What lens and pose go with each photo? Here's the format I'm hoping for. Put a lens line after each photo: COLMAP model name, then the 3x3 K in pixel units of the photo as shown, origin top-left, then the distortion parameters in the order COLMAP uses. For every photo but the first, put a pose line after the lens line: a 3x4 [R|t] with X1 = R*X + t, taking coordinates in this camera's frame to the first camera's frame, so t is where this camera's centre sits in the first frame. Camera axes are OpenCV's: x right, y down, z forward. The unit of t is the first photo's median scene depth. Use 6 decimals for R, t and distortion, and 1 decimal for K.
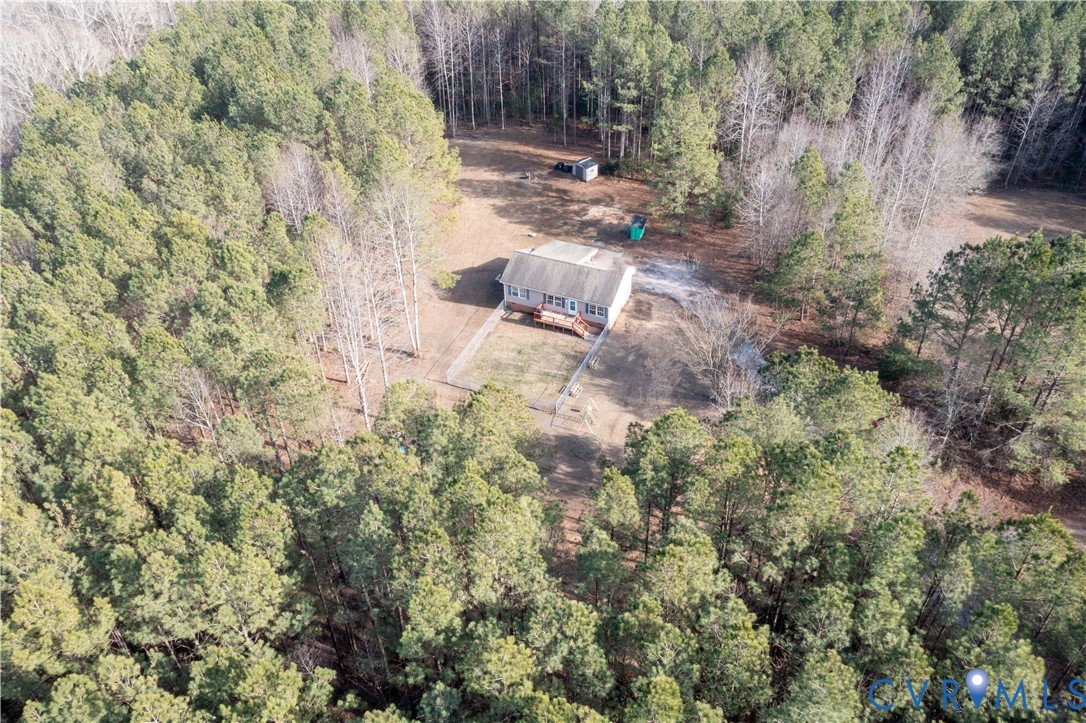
lens RADIAL K [[860.0, 0, 543.0], [0, 860.0, 361.5], [0, 0, 1]] dist [-0.000850, 0.006825]
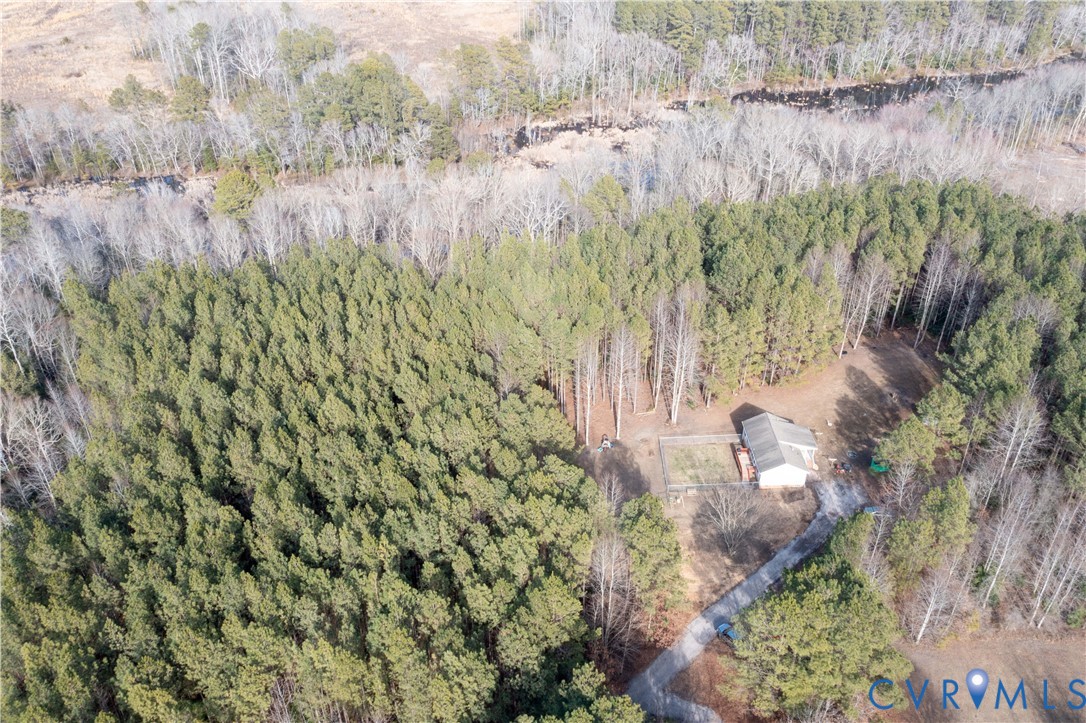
lens RADIAL K [[860.0, 0, 543.0], [0, 860.0, 361.5], [0, 0, 1]] dist [-0.000850, 0.006825]
pose [[0.421661, 0.506034, -0.752417, 0.844237], [-0.561364, 0.797334, 0.221650, -0.301948], [0.712090, 0.328919, 0.620274, -0.201792]]
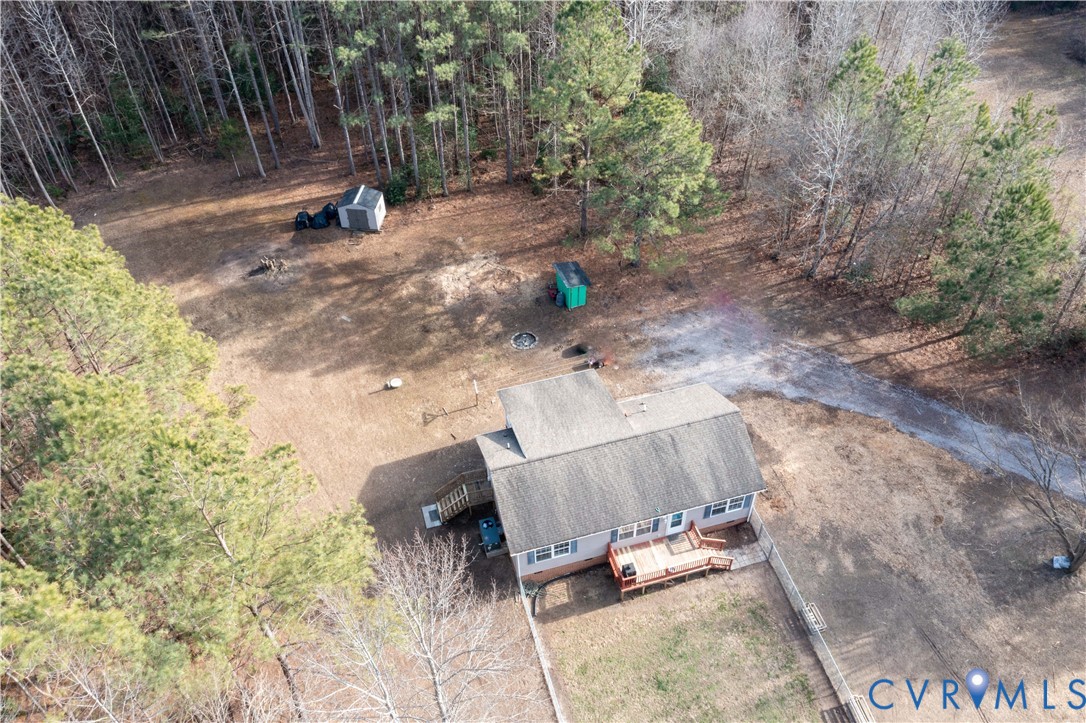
lens RADIAL K [[860.0, 0, 543.0], [0, 860.0, 361.5], [0, 0, 1]] dist [-0.000850, 0.006825]
pose [[0.764785, -0.452650, 0.458488, -0.182012], [0.404268, 0.891244, 0.205552, -0.248499], [-0.501668, 0.028149, 0.864602, 0.599861]]
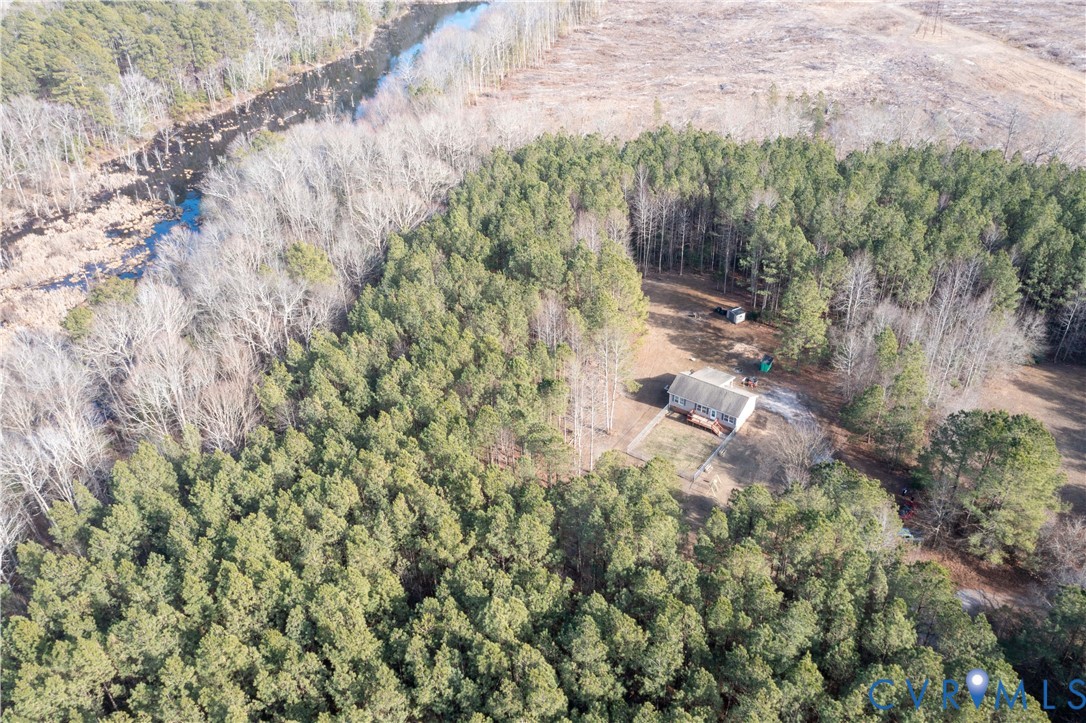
lens RADIAL K [[860.0, 0, 543.0], [0, 860.0, 361.5], [0, 0, 1]] dist [-0.000850, 0.006825]
pose [[0.976864, 0.113190, -0.181450, 0.005287], [-0.127480, 0.989431, -0.069097, -0.011499], [0.171711, 0.090630, 0.980970, -0.529547]]
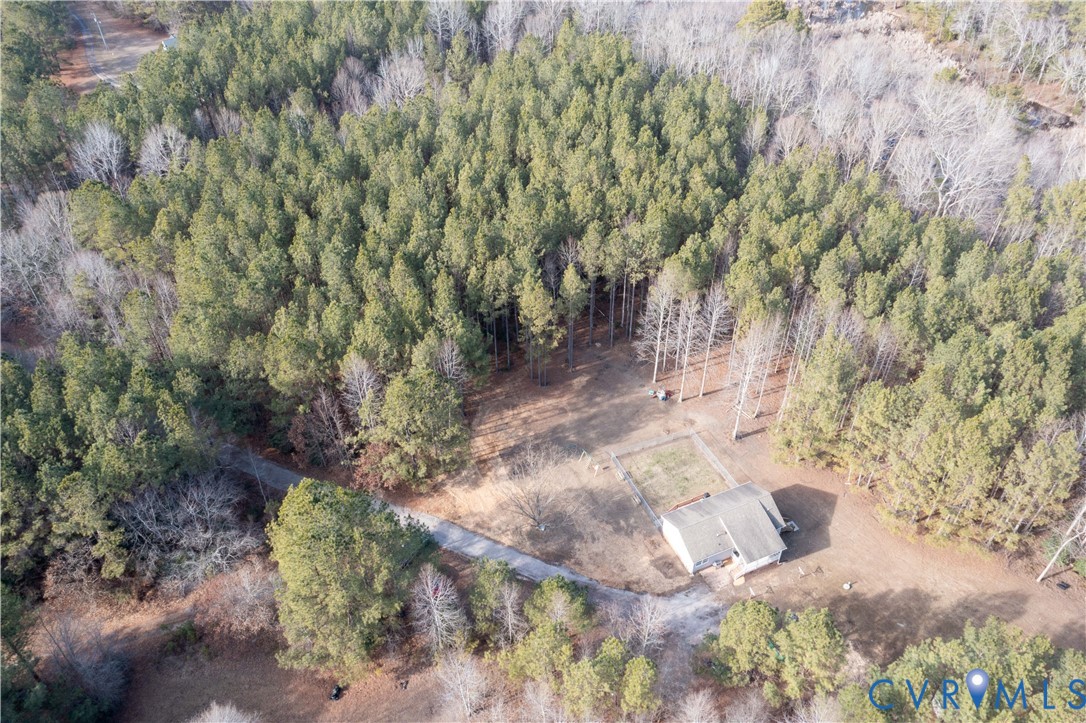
lens RADIAL K [[861.6, 0, 543.0], [0, 861.6, 361.5], [0, 0, 1]] dist [0.000514, 0.009158]
pose [[-0.668556, 0.519300, -0.532316, 0.646739], [-0.440390, 0.300326, 0.846086, -0.965410], [0.599241, 0.800082, 0.027910, 0.644708]]
